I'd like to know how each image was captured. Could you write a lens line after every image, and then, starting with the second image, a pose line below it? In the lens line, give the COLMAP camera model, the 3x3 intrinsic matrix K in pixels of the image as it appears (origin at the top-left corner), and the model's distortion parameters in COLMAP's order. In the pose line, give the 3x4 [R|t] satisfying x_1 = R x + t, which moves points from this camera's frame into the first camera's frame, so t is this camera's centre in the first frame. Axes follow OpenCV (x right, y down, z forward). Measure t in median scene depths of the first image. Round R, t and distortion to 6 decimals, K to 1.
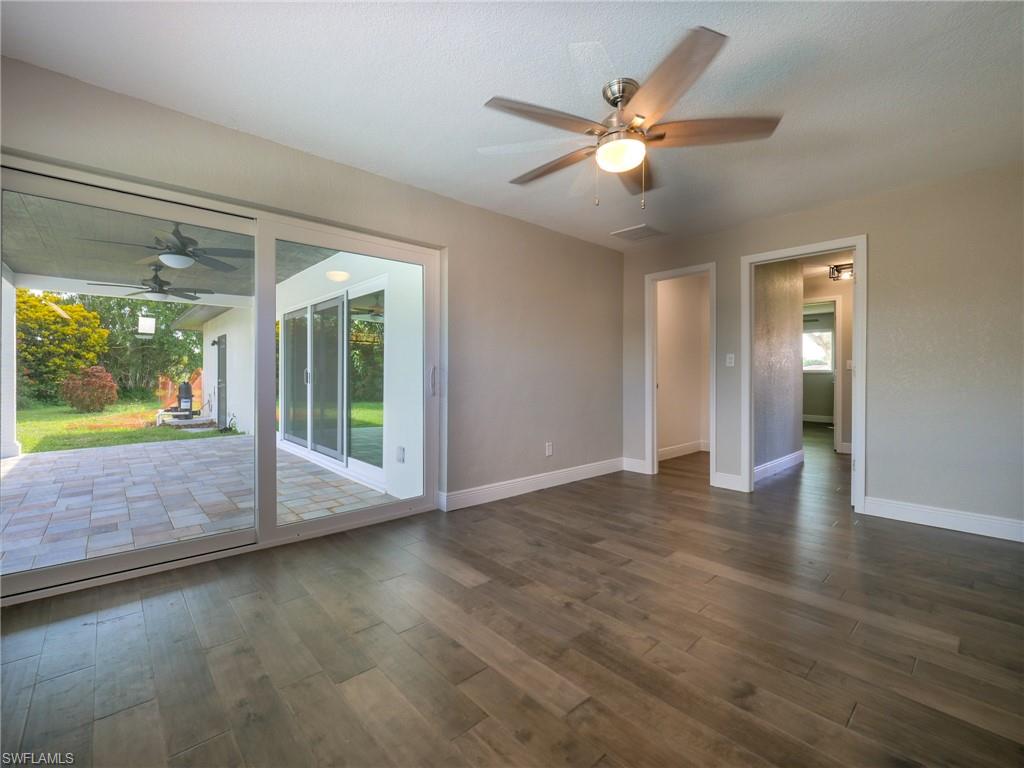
lens RADIAL K [[455.7, 0, 503.6], [0, 455.7, 375.5], [0, 0, 1]] dist [-0.005078, 0.000939]
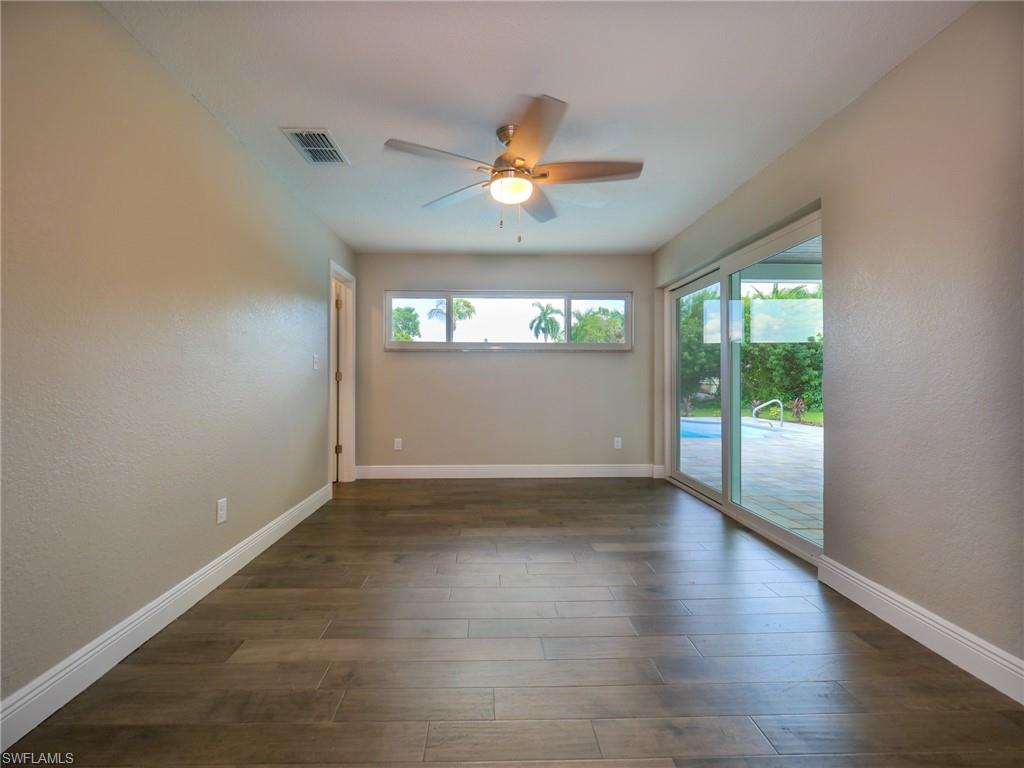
lens RADIAL K [[455.7, 0, 503.6], [0, 455.7, 375.5], [0, 0, 1]] dist [-0.005078, 0.000939]
pose [[-0.643741, -0.004707, -0.765229, 1.457989], [-0.001792, 0.999988, -0.004644, -0.019056], [0.765242, -0.001618, -0.643741, 2.198025]]
